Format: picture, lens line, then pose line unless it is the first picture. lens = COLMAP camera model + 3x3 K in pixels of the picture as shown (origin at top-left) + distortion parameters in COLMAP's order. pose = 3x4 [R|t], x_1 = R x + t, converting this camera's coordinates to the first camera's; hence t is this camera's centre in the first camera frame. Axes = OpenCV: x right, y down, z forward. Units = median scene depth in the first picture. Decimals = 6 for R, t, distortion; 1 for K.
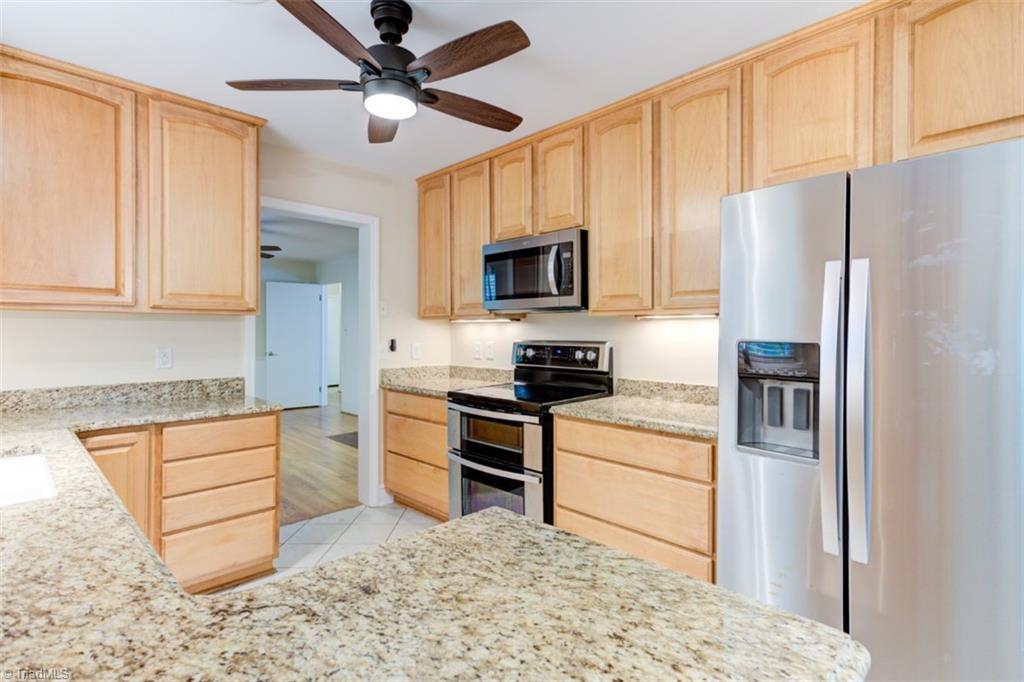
lens RADIAL K [[496.1, 0, 509.2], [0, 496.1, 331.7], [0, 0, 1]] dist [0.012669, 0.007195]
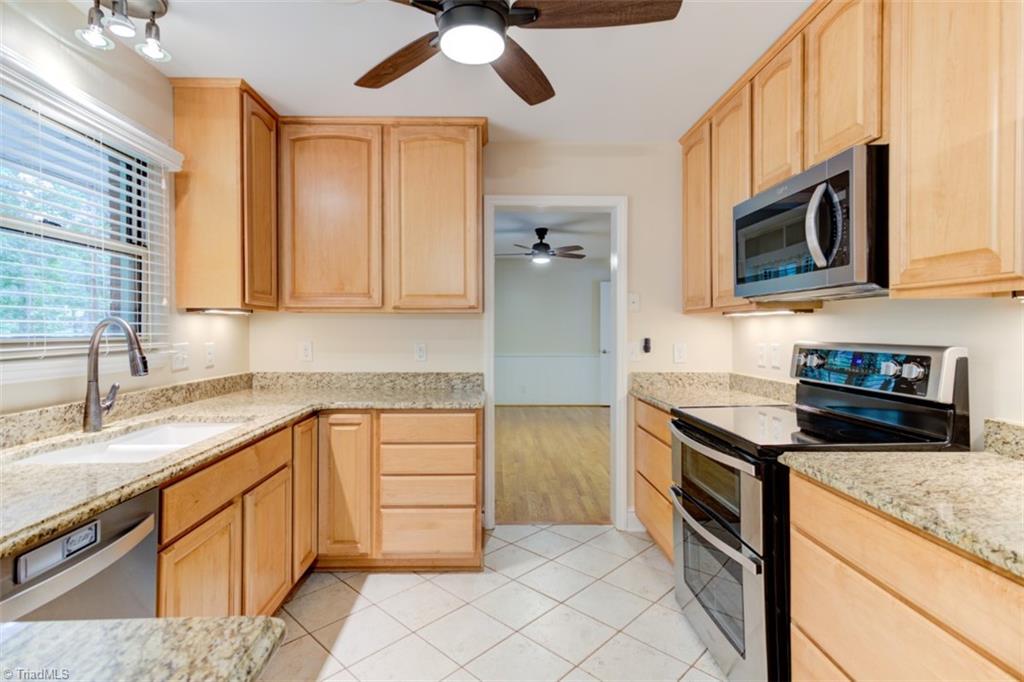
lens RADIAL K [[496.1, 0, 513.6], [0, 496.1, 333.8], [0, 0, 1]] dist [0.012669, 0.007195]
pose [[0.727786, 0.005075, -0.685786, 0.236558], [-0.000671, 0.999977, 0.006689, 0.003110], [0.685804, -0.004408, 0.727773, 0.304247]]
